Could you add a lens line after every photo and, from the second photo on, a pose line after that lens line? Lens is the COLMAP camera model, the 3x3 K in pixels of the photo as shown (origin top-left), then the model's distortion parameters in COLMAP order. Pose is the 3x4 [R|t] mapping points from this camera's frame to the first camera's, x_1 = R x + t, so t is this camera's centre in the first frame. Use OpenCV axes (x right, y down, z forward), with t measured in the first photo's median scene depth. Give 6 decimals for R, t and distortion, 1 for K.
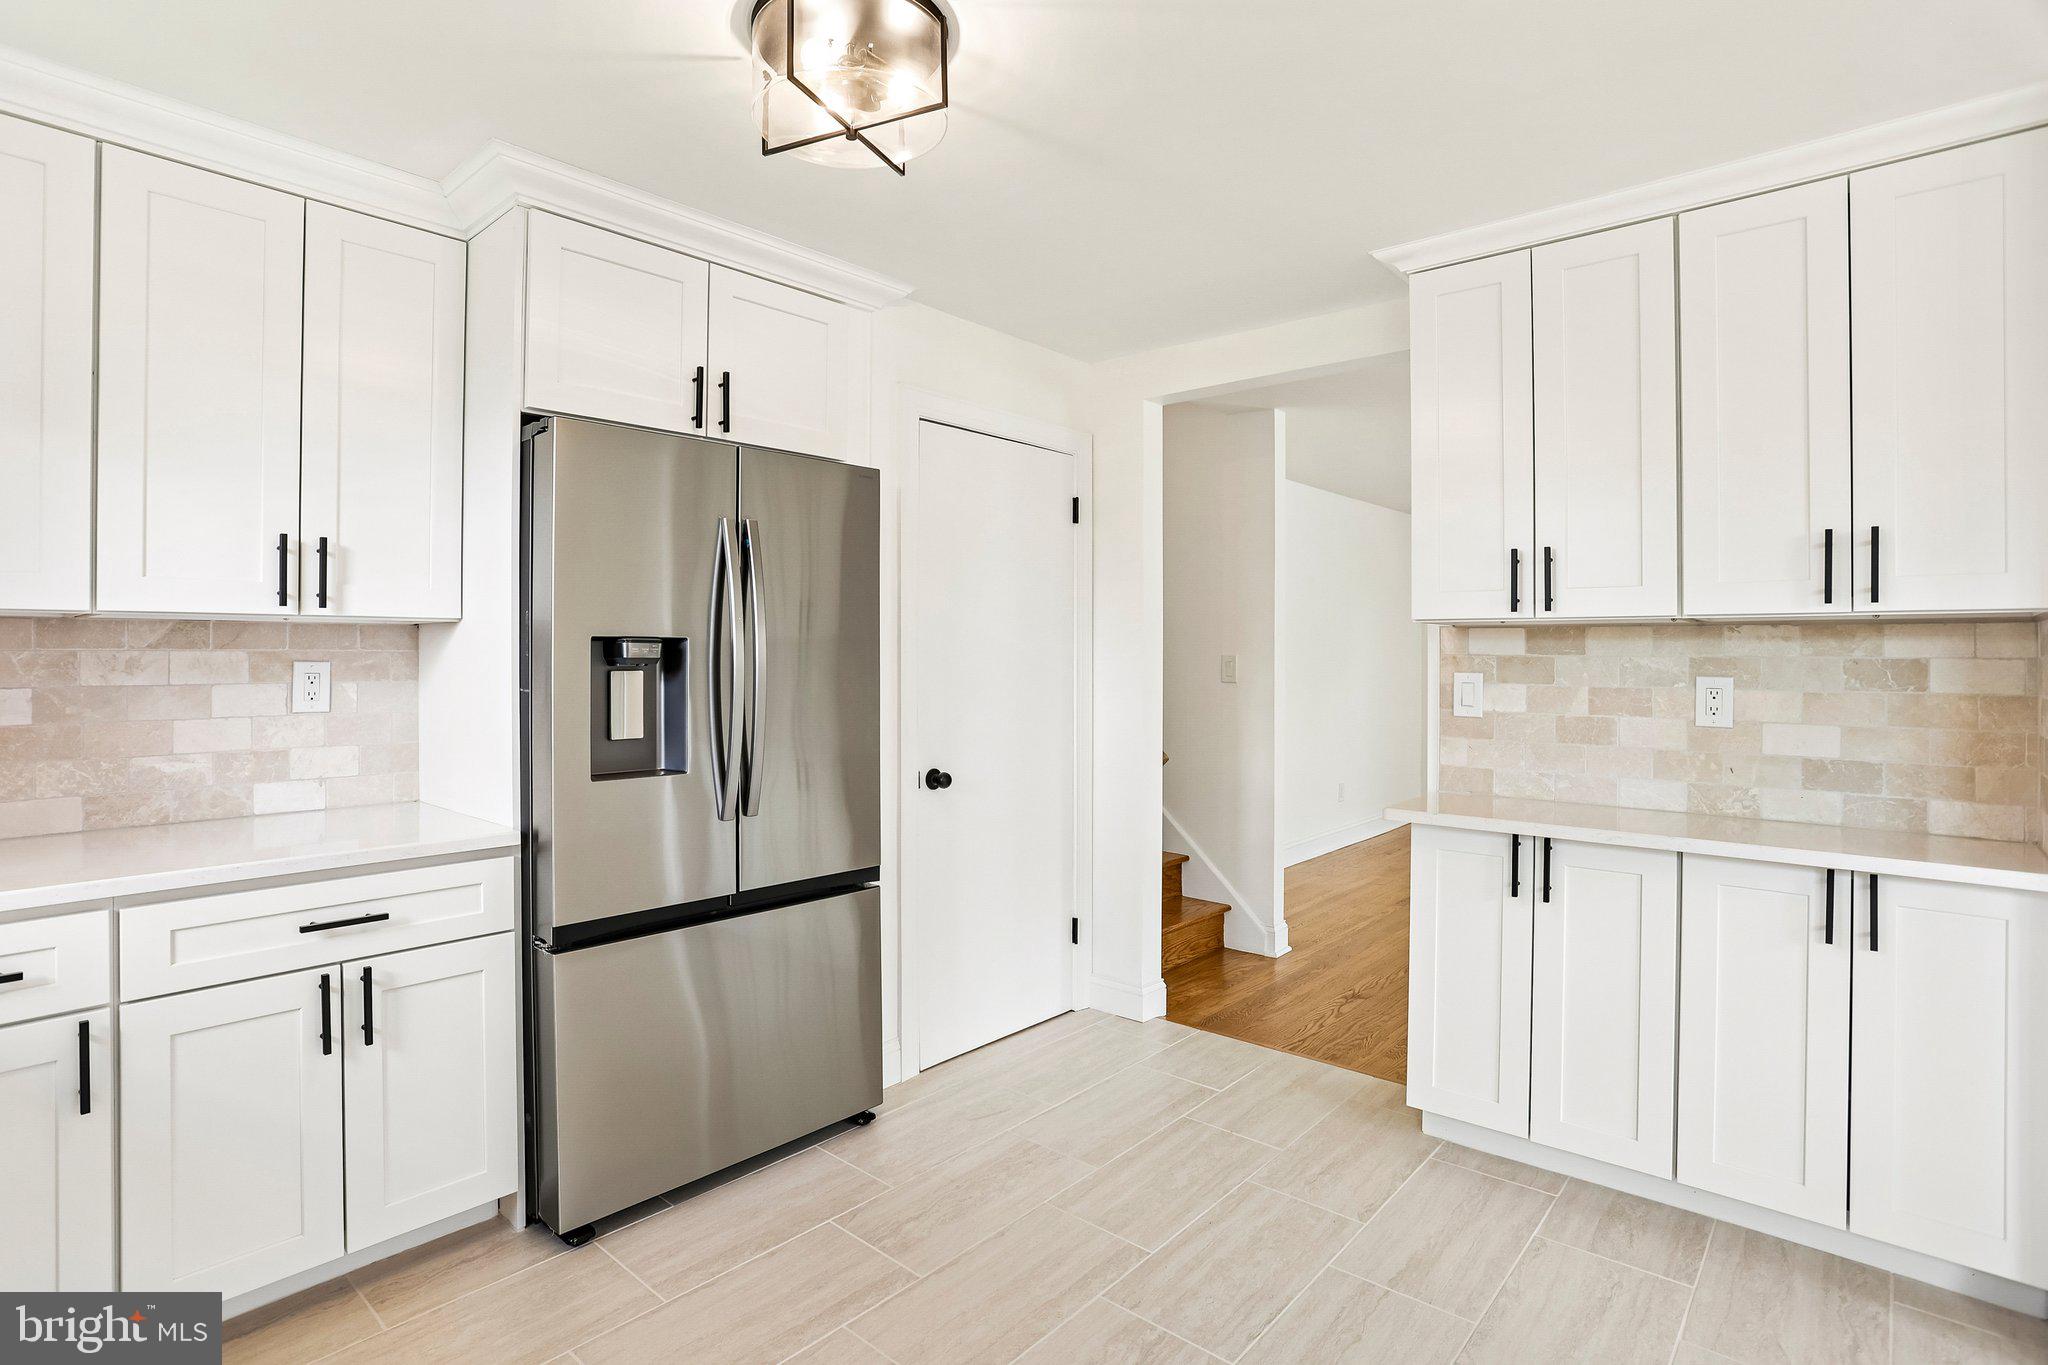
lens RADIAL K [[1034.4, 0, 1009.2], [0, 1034.4, 651.4], [0, 0, 1]] dist [-0.079649, 0.043127]
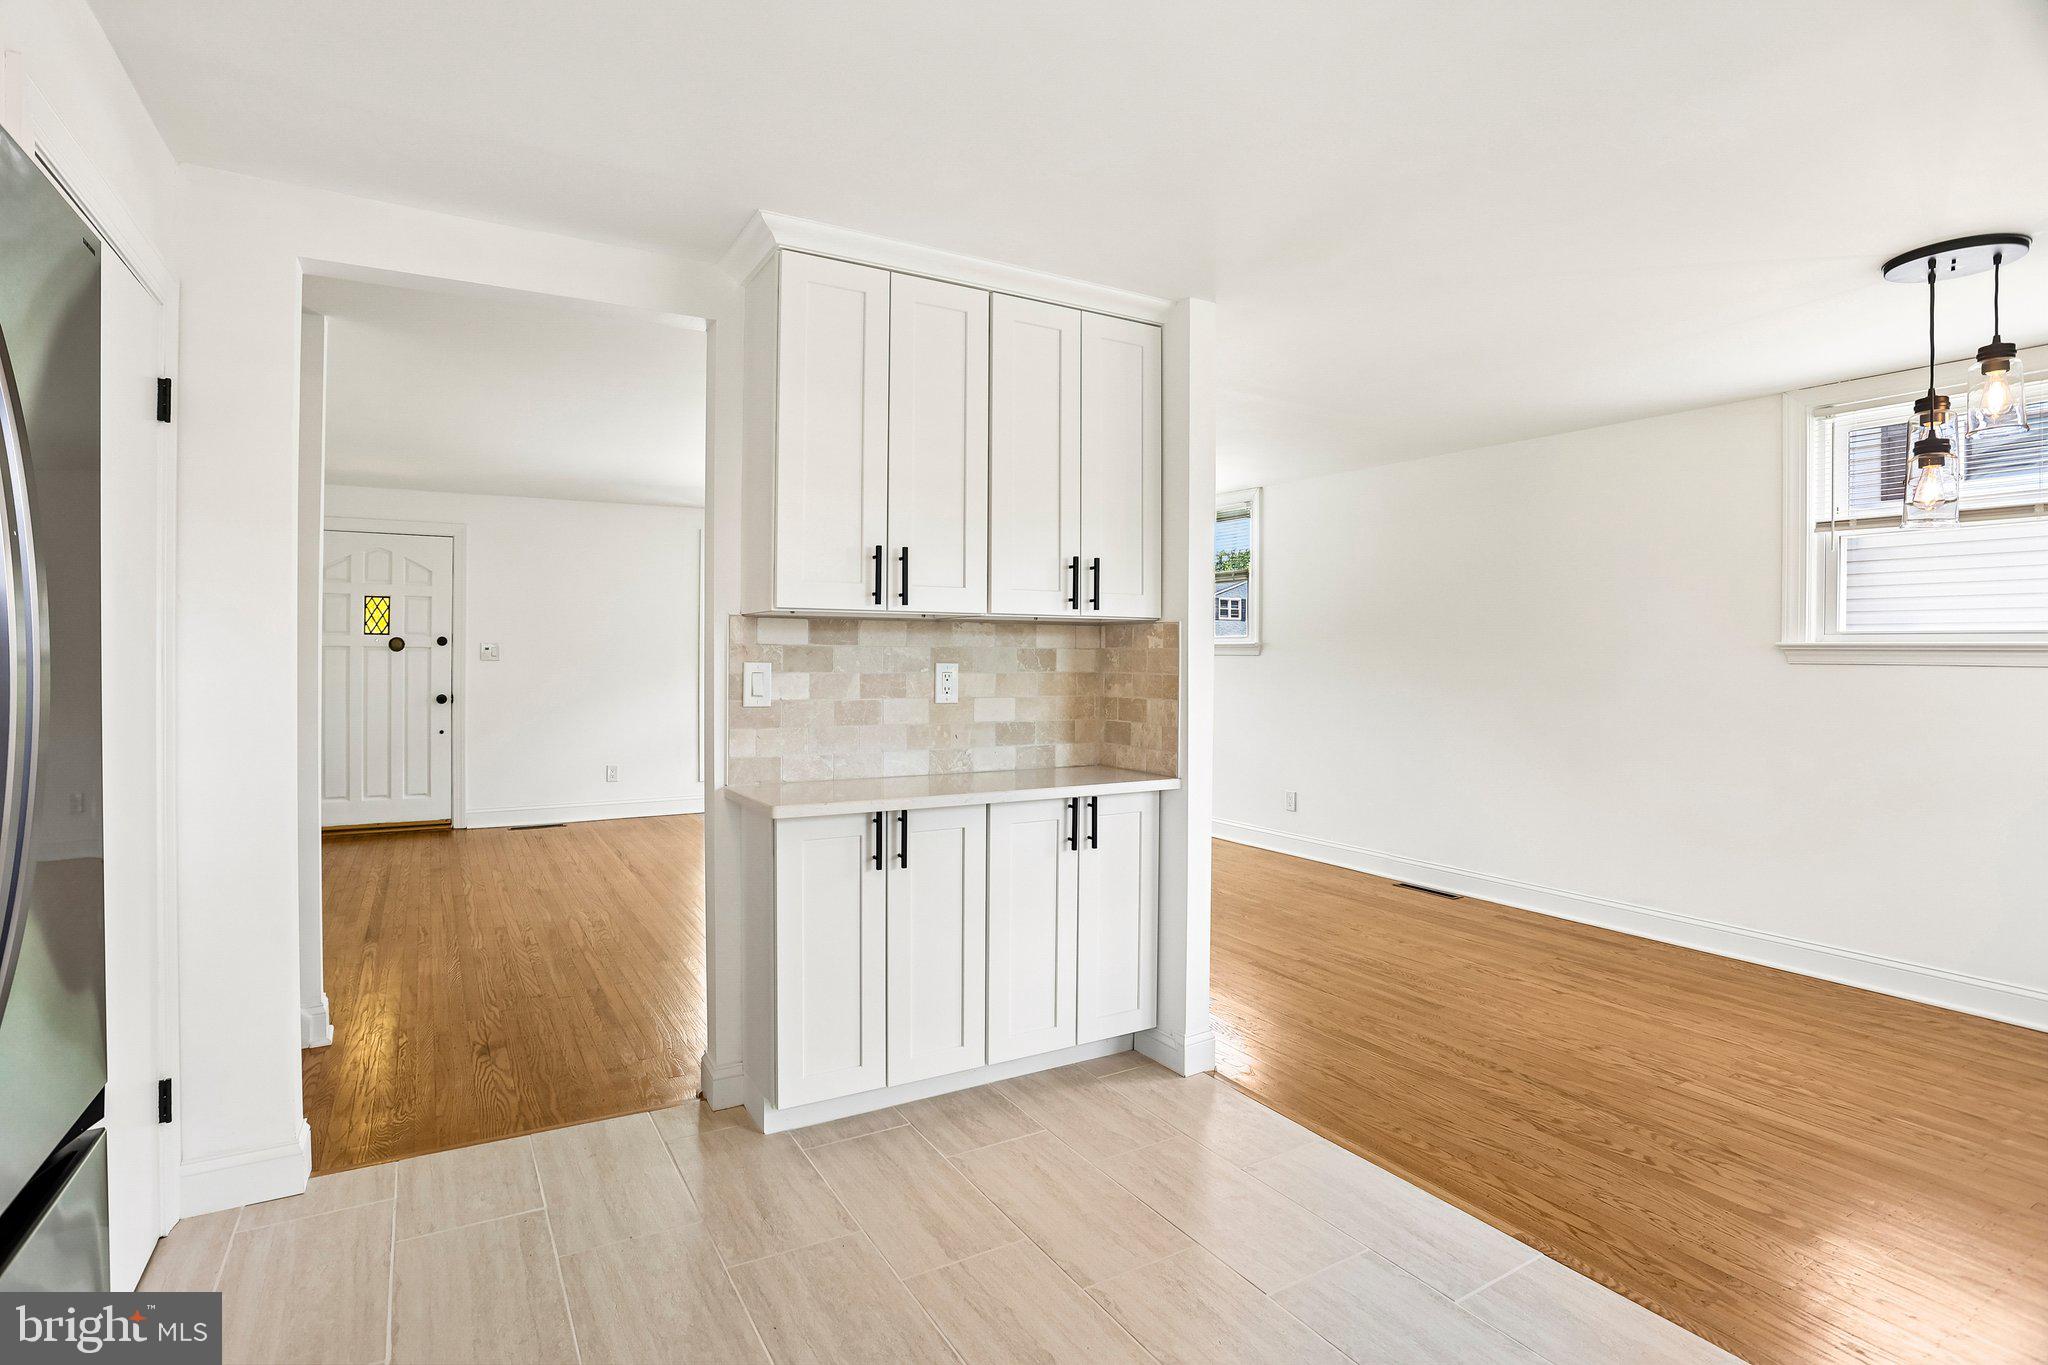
lens RADIAL K [[1015.6, 0, 989.9], [0, 1015.6, 666.8], [0, 0, 1]] dist [-0.068082, 0.029442]
pose [[0.319563, -0.014124, 0.947460, -0.487888], [-0.007071, 0.999826, 0.017290, 0.007788], [-0.947539, -0.012225, 0.319407, 0.560346]]
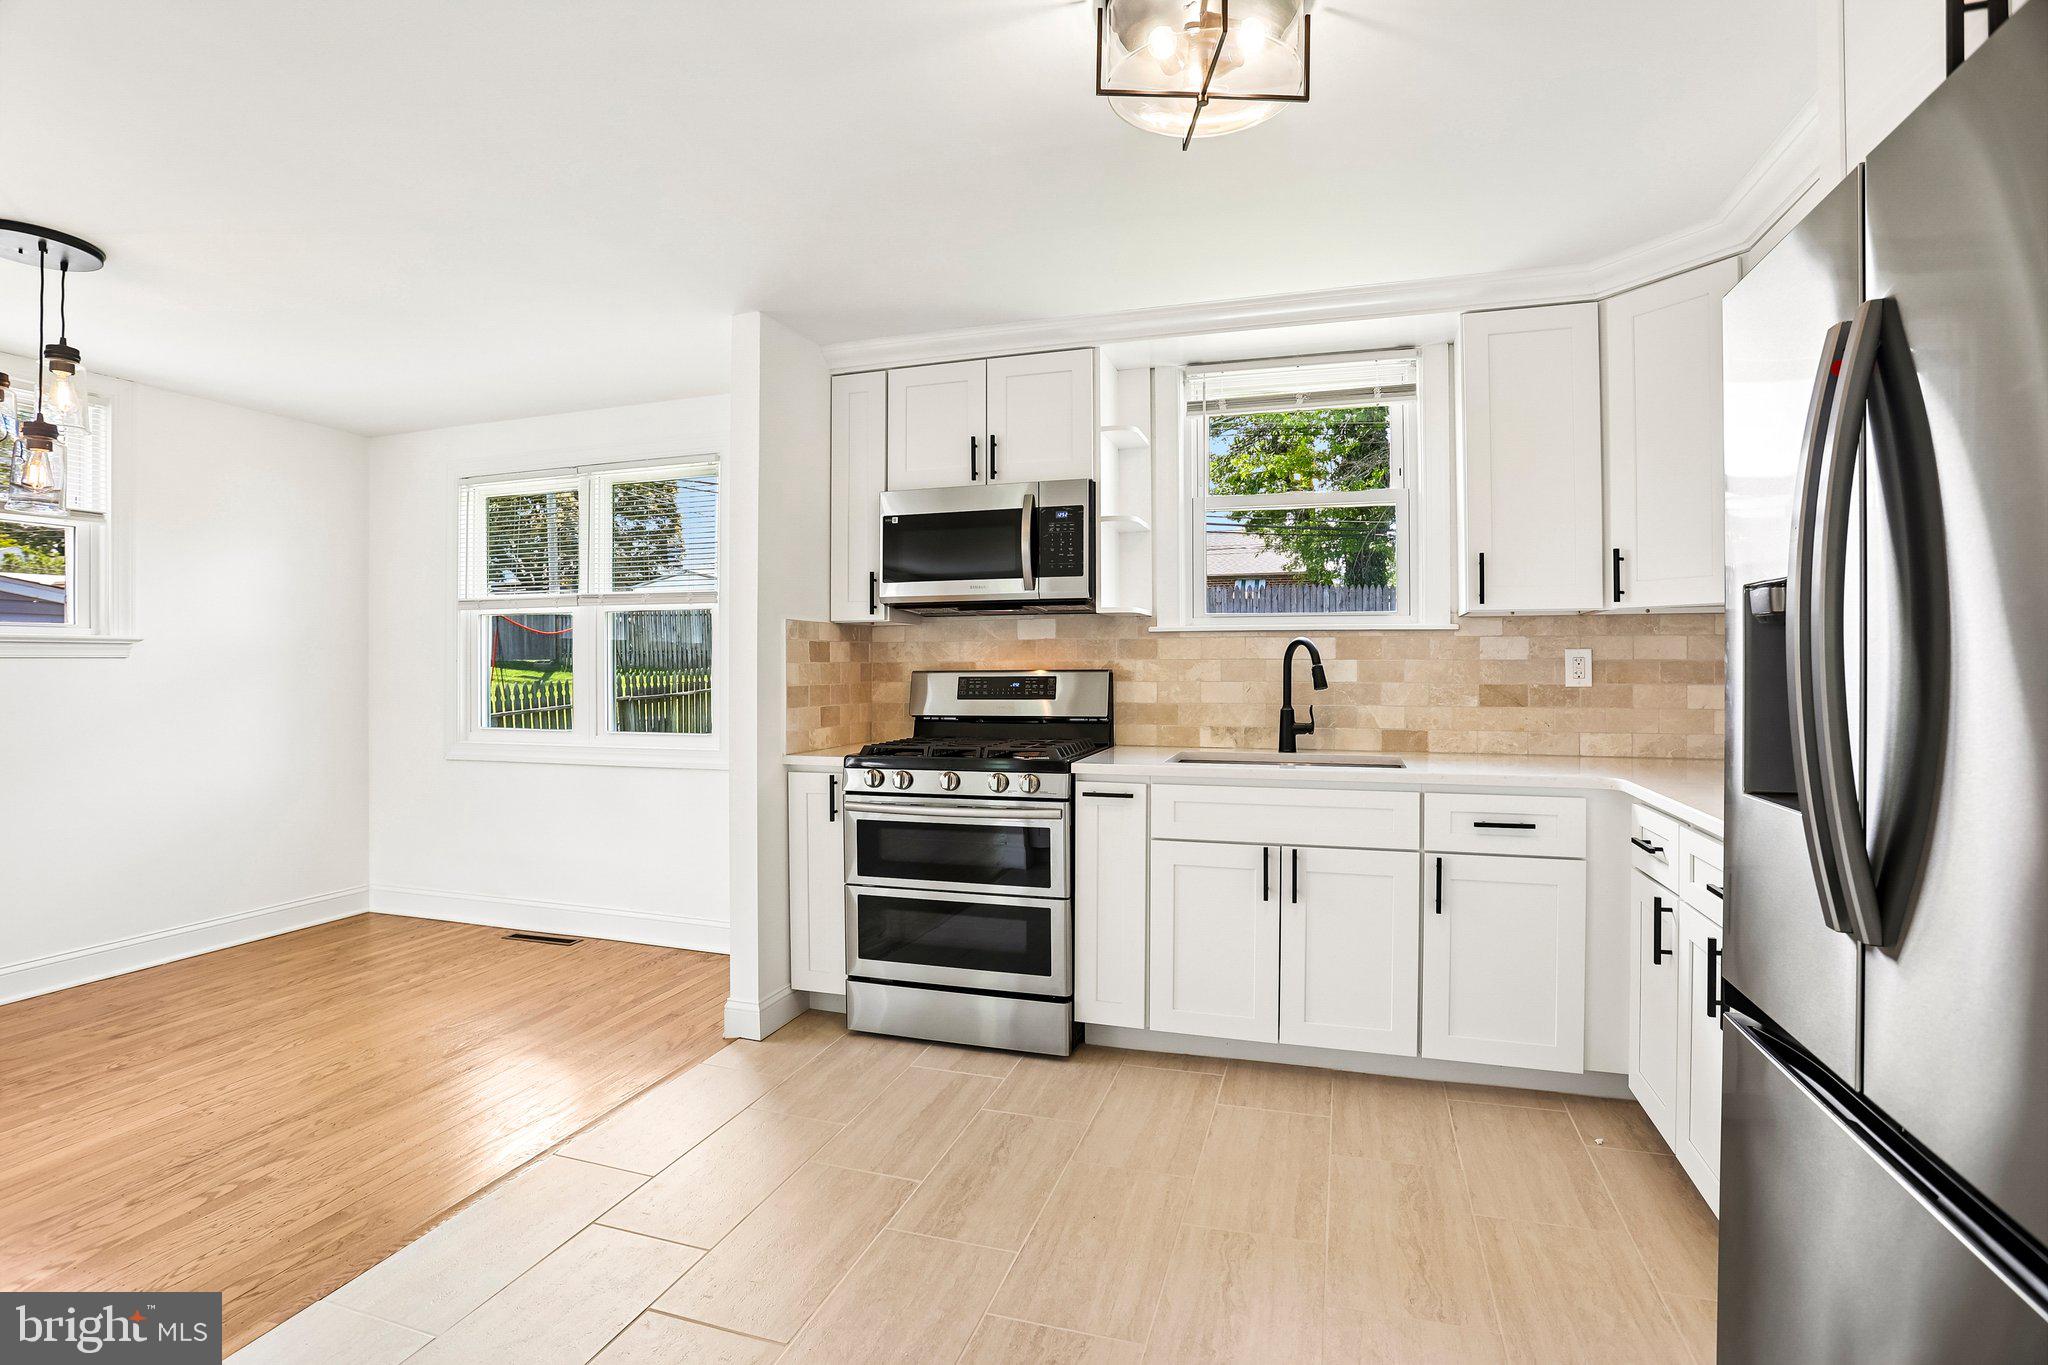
lens RADIAL K [[997.9, 0, 1027.8], [0, 997.9, 657.2], [0, 0, 1]] dist [-0.058120, 0.016749]
pose [[-0.917324, 0.000229, -0.398141, 0.277005], [0.001863, 0.999991, -0.003717, 0.031153], [0.398137, -0.004152, -0.917317, 1.298451]]
